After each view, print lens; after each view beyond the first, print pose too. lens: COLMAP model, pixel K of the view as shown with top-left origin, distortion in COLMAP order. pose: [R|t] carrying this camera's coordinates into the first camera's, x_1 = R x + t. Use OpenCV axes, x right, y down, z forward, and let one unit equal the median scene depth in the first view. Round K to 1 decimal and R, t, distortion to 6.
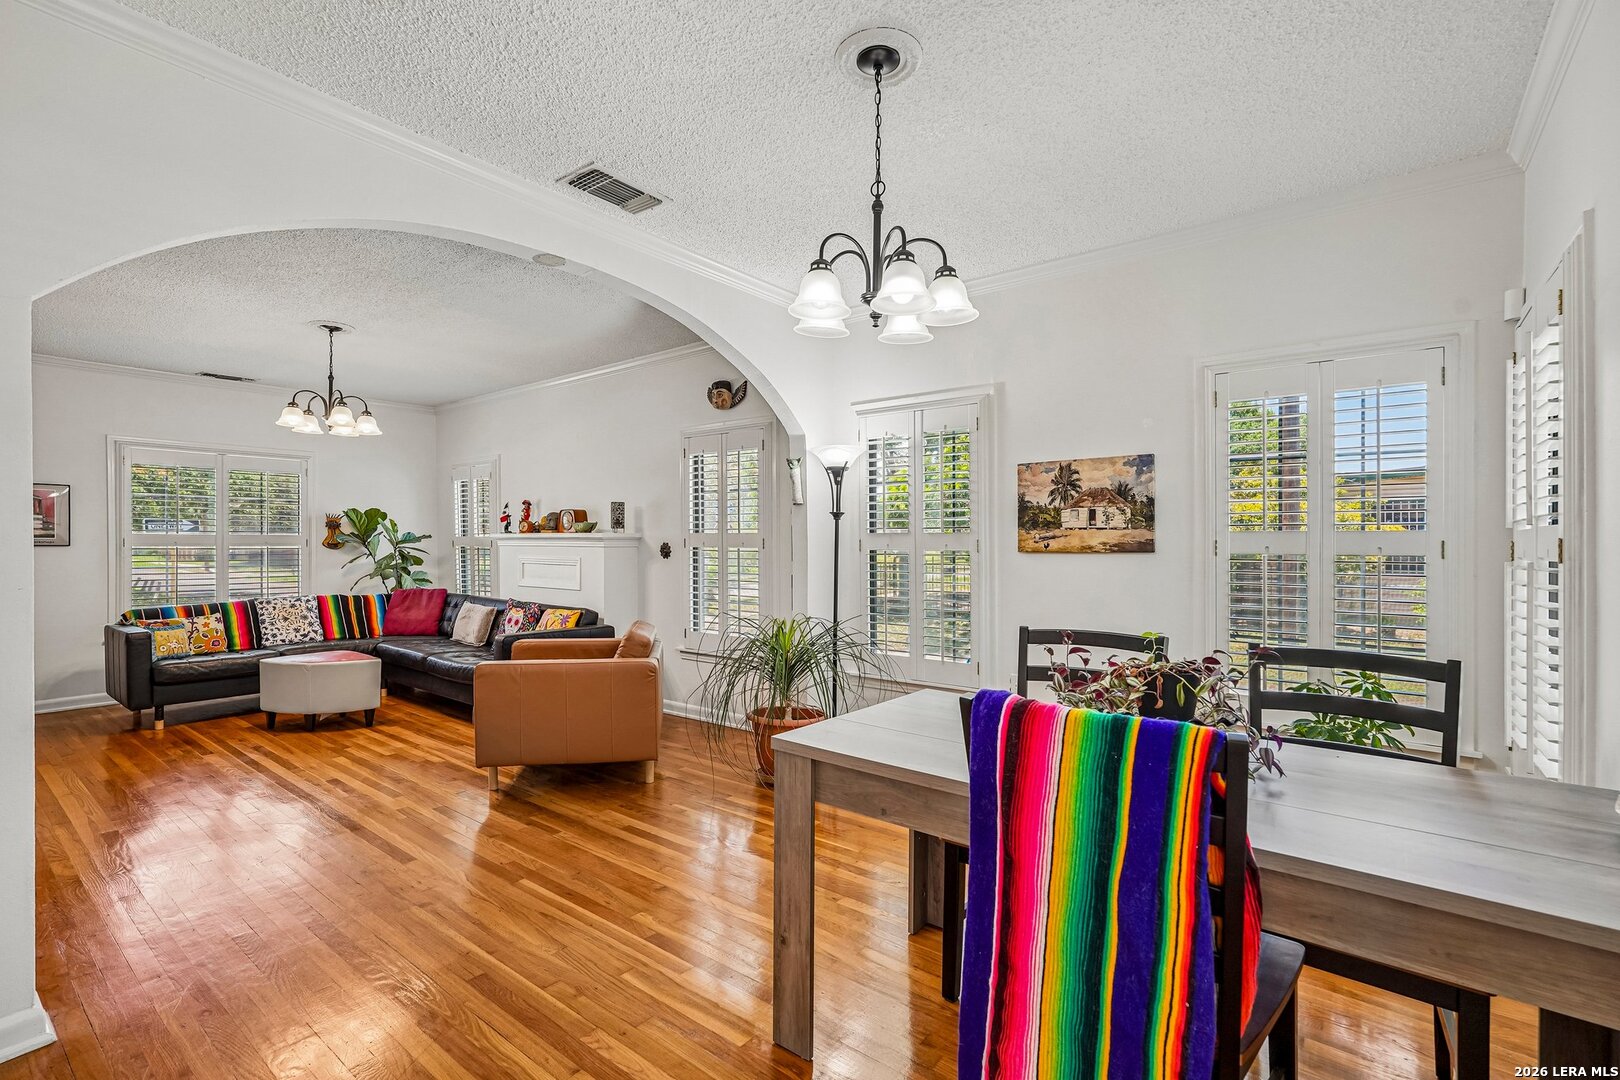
lens RADIAL K [[730.8, 0, 795.4], [0, 730.8, 554.3], [0, 0, 1]] dist [-0.001509, 0.000174]
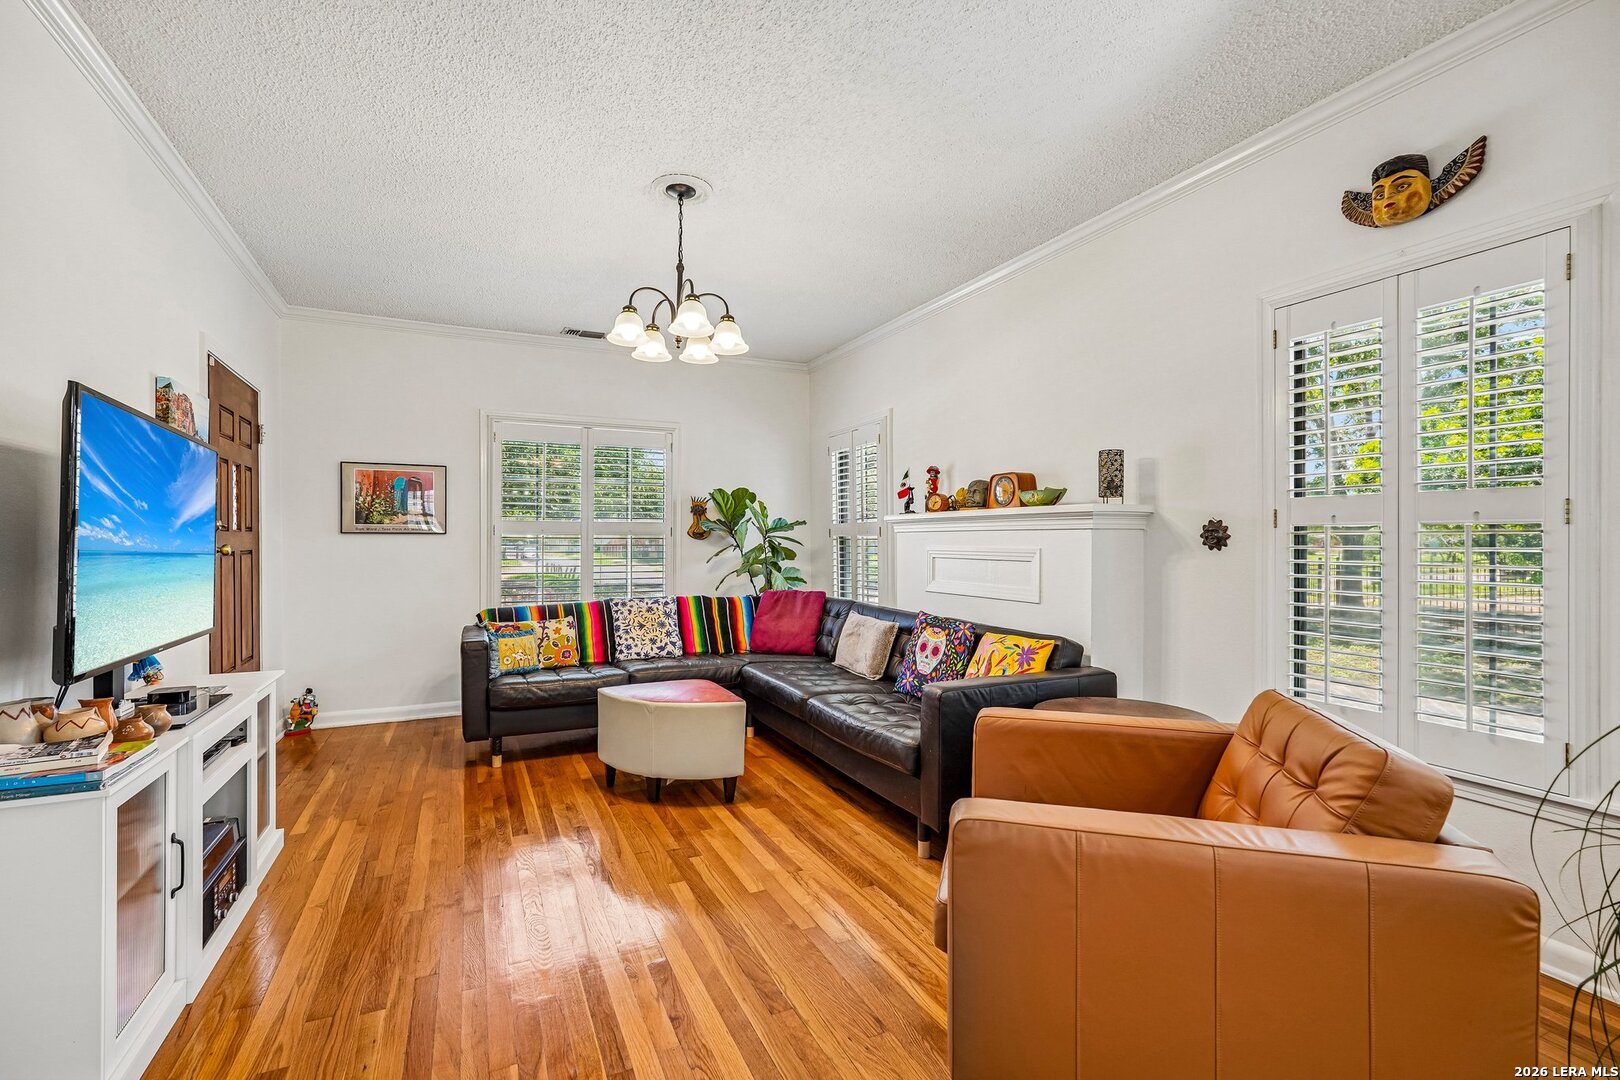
lens RADIAL K [[722.0, 0, 802.6], [0, 722.0, 539.3], [0, 0, 1]] dist [-0.011362, 0.000468]
pose [[0.902115, -0.003381, -0.431482, -0.204597], [-0.004983, 0.999821, -0.018252, 0.008595], [0.431466, 0.018616, 0.901937, 0.369066]]
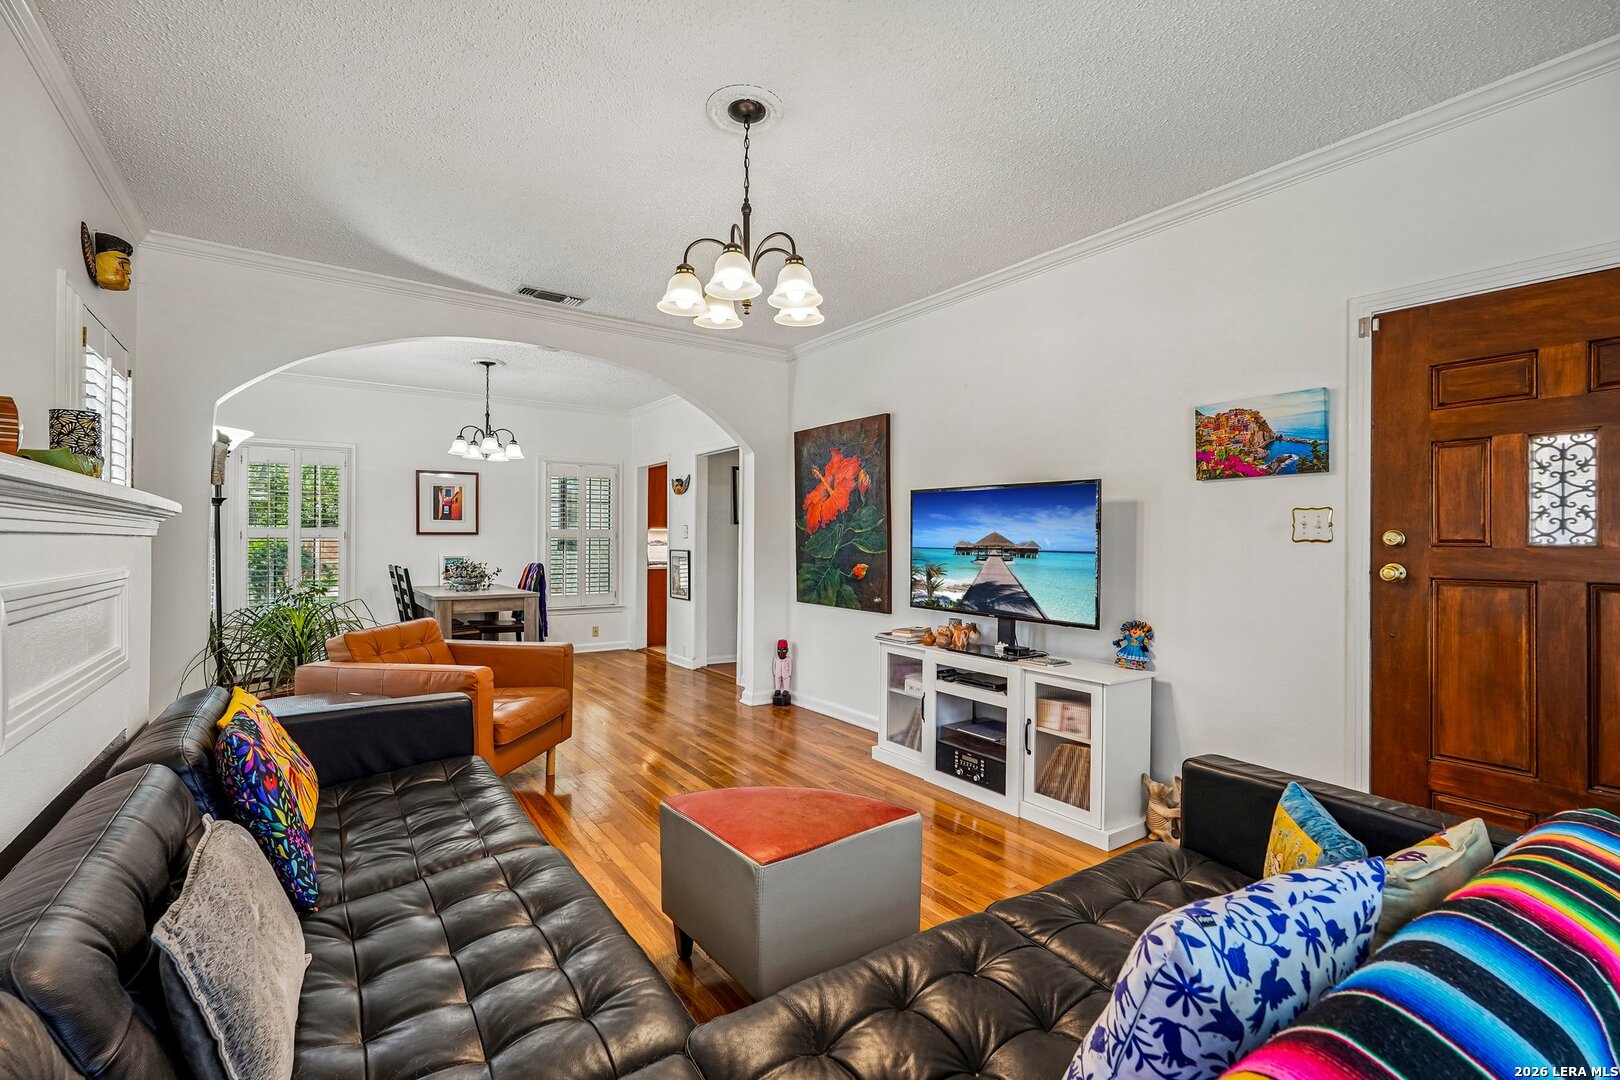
lens RADIAL K [[722.0, 0, 802.6], [0, 722.0, 539.3], [0, 0, 1]] dist [-0.011362, 0.000468]
pose [[-0.959150, -0.011263, 0.282675, -0.652539], [-0.008143, 0.999892, 0.012212, -0.012958], [-0.282782, 0.009411, -0.959138, 1.170435]]
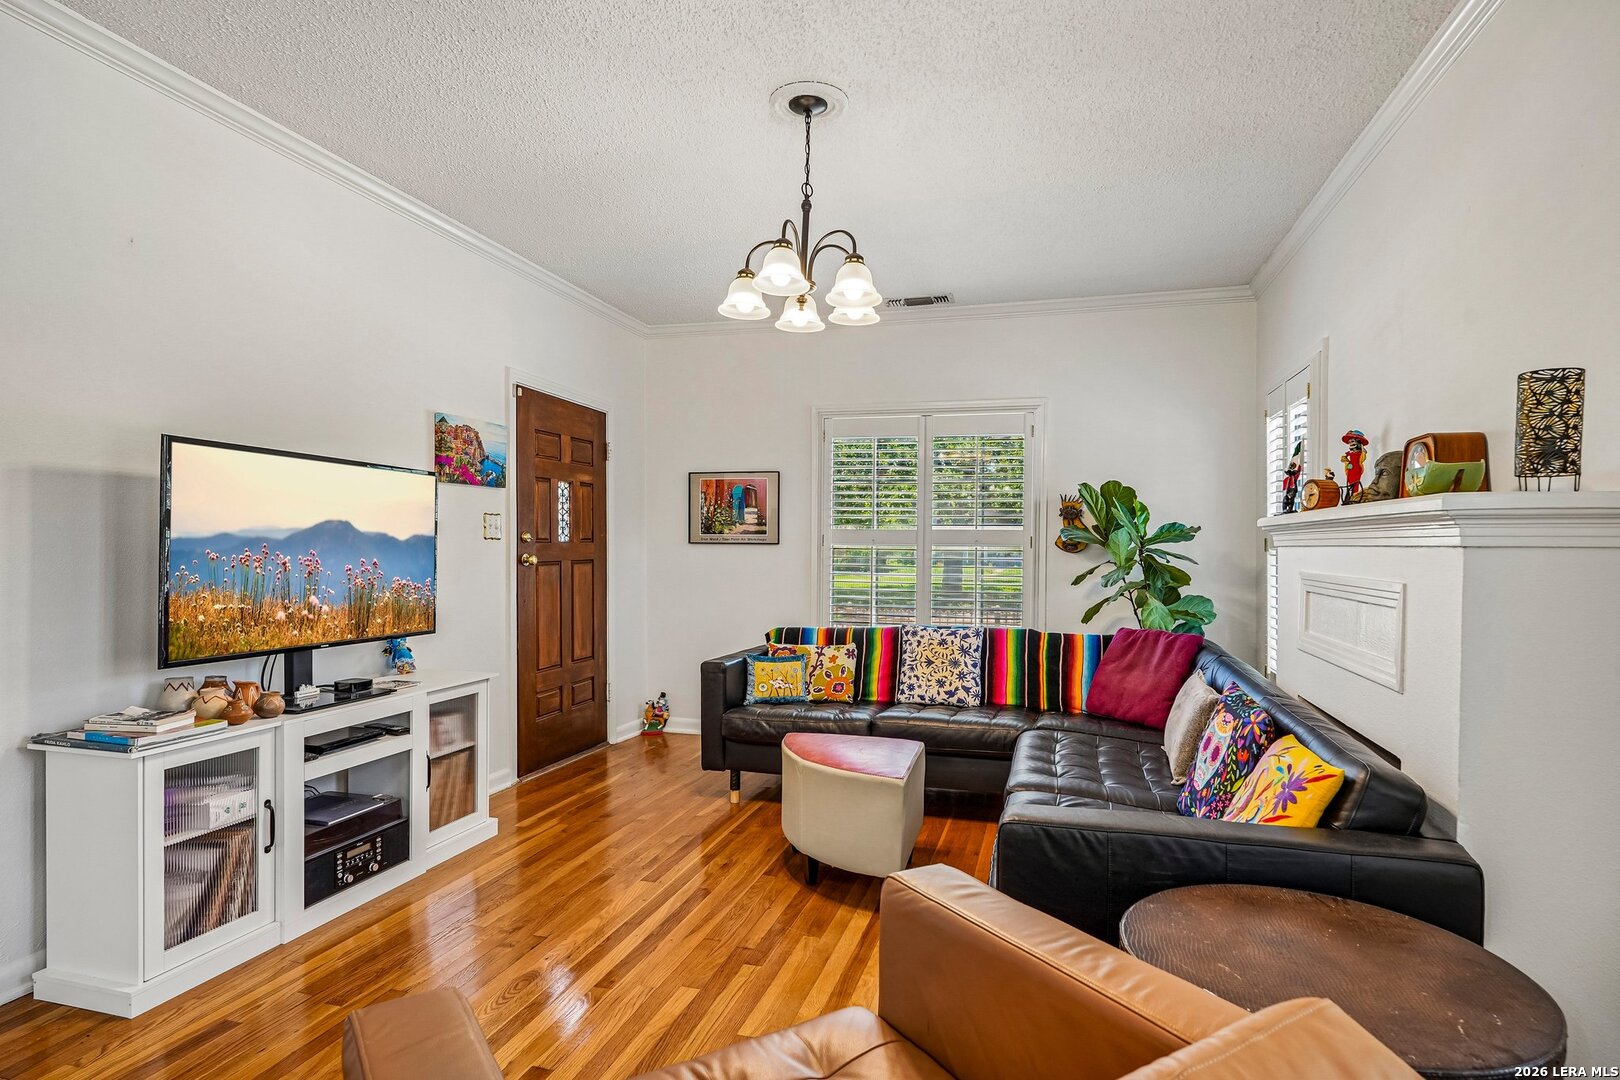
lens RADIAL K [[864.3, 0, 816.4], [0, 864.3, 558.0], [0, 0, 1]] dist [-0.002014, 0.000373]
pose [[0.399112, 0.013683, -0.916800, -0.063802], [-0.020637, 0.999769, 0.005937, -0.002575], [0.916670, 0.016550, 0.399302, 0.608092]]
